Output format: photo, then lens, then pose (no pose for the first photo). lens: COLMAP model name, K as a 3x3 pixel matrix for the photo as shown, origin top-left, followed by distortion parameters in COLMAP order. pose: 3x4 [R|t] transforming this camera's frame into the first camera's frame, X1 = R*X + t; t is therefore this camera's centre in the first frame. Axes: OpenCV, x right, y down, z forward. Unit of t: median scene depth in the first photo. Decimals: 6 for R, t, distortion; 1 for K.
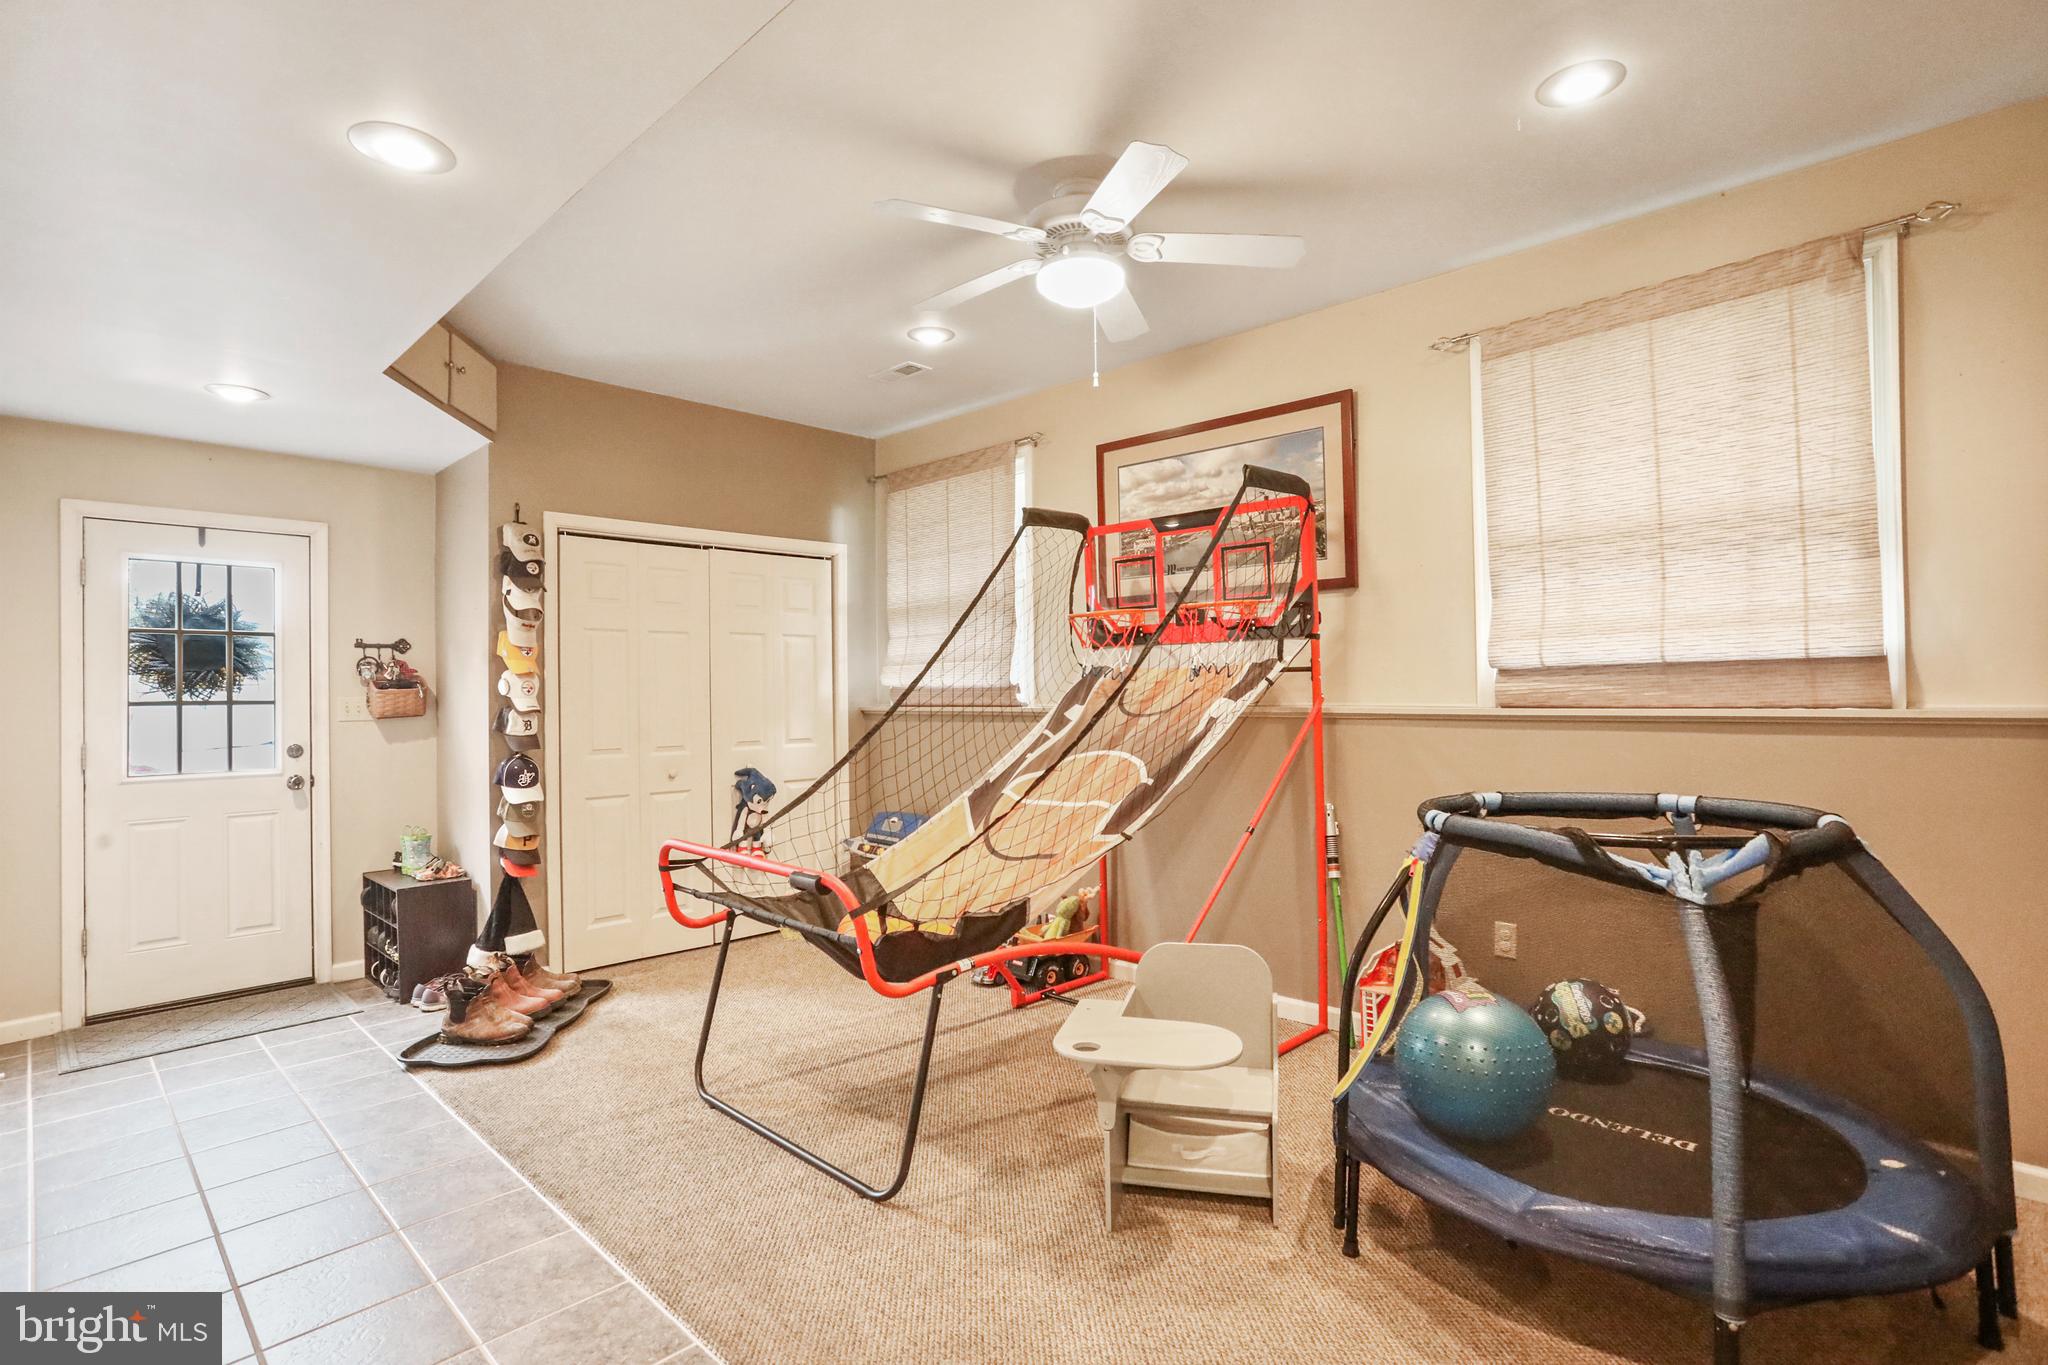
lens RADIAL K [[995.1, 0, 1024.0], [0, 995.1, 682.5], [0, 0, 1]] dist [-0.070300, 0.038734]
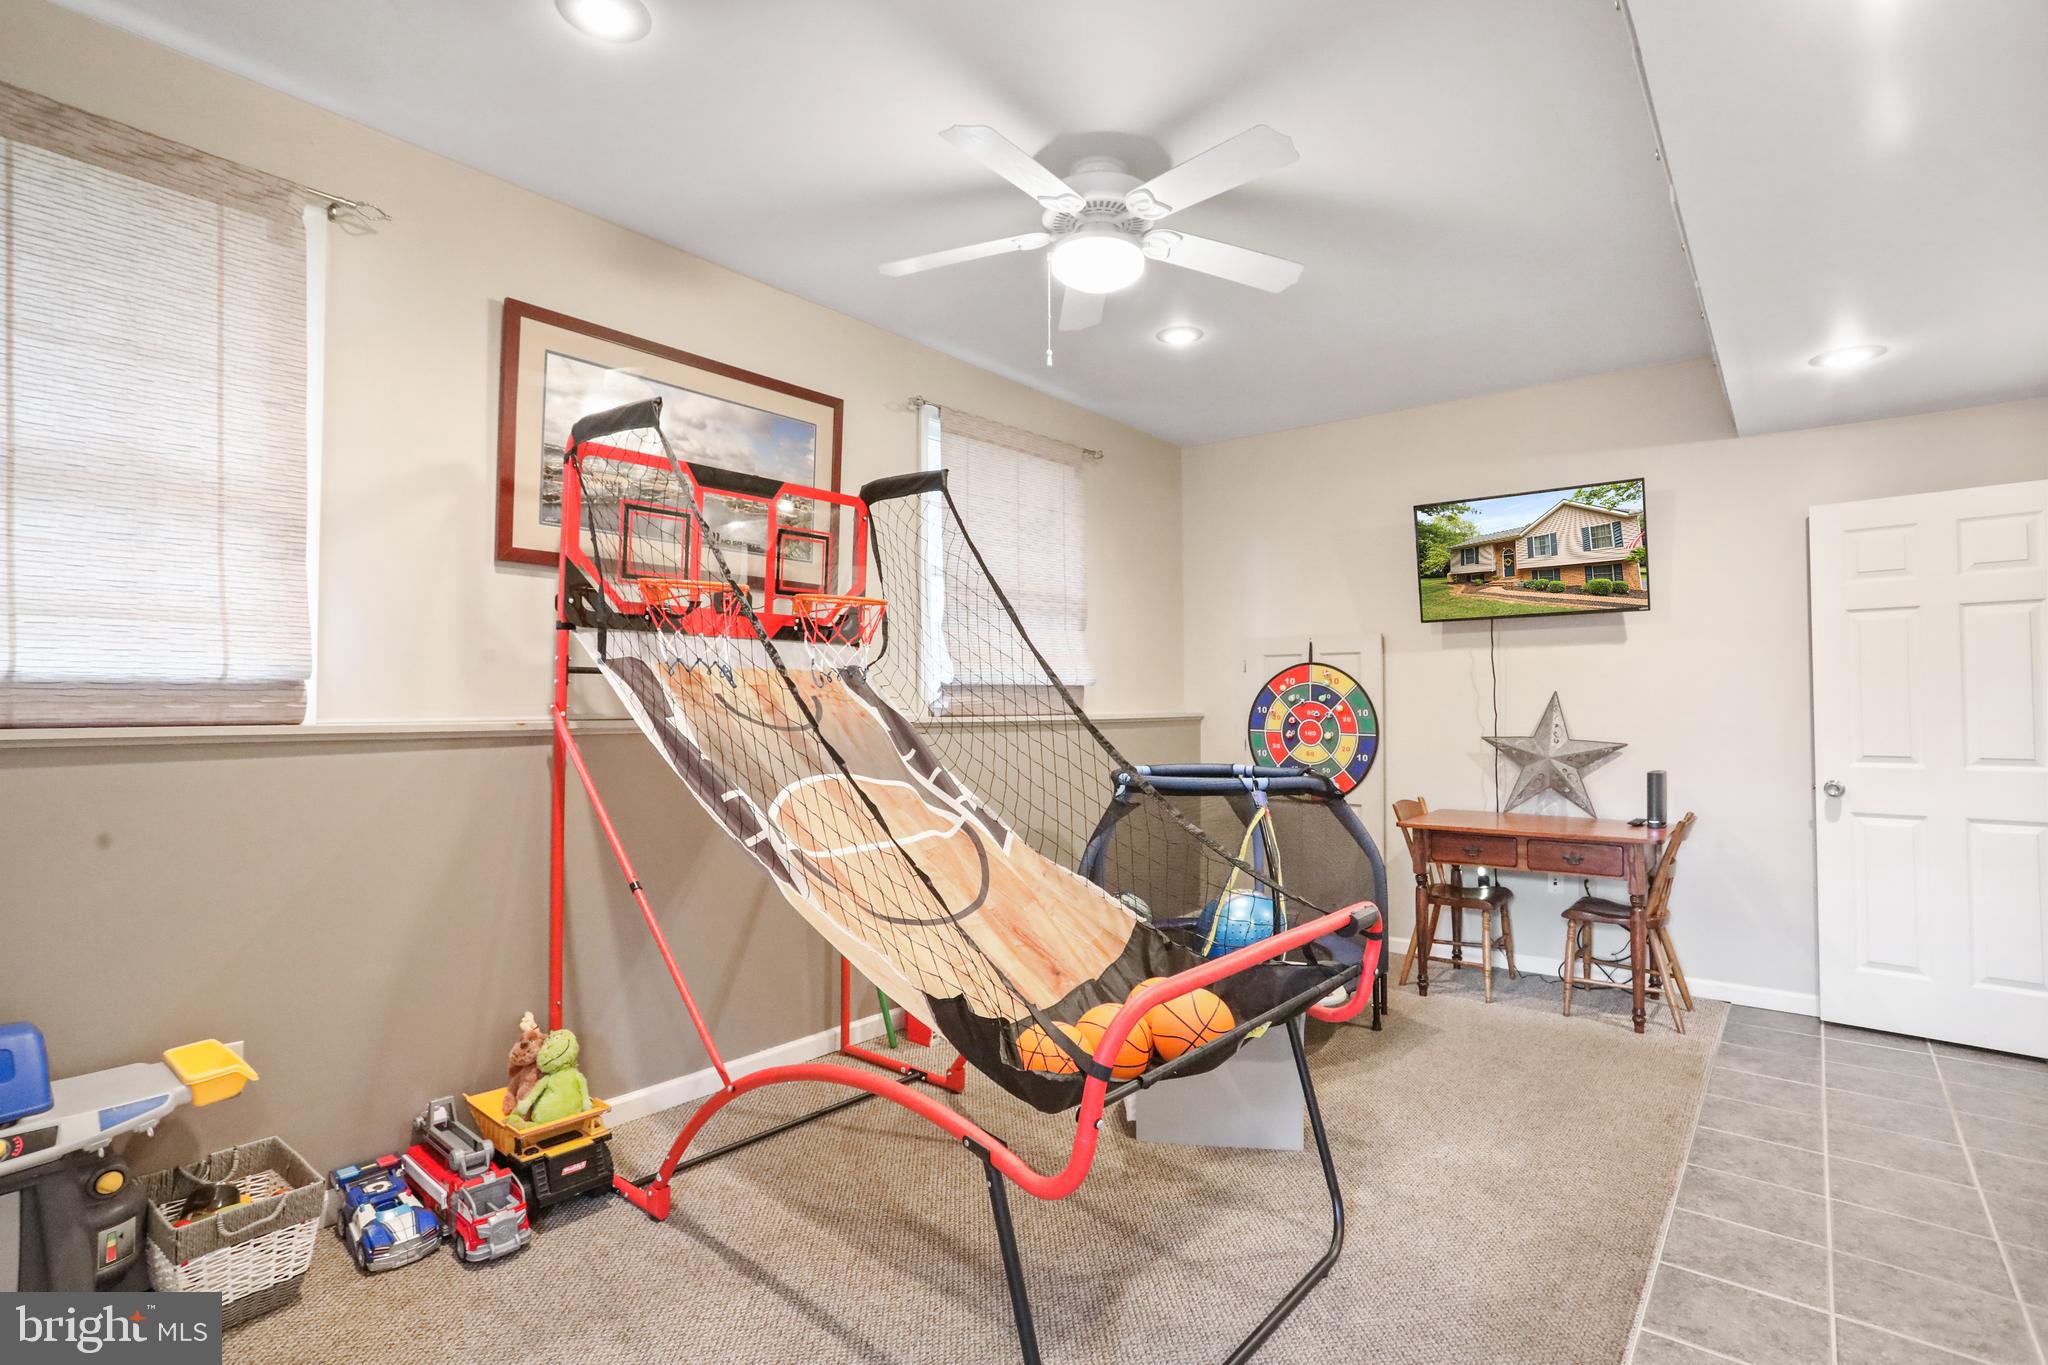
lens RADIAL K [[995.1, 0, 1024.0], [0, 995.1, 682.5], [0, 0, 1]] dist [-0.070300, 0.038734]
pose [[-0.093333, 0.032522, 0.995104, -0.674901], [-0.011080, 0.999371, -0.033700, 0.021176], [-0.995573, -0.014171, -0.092914, 0.899491]]
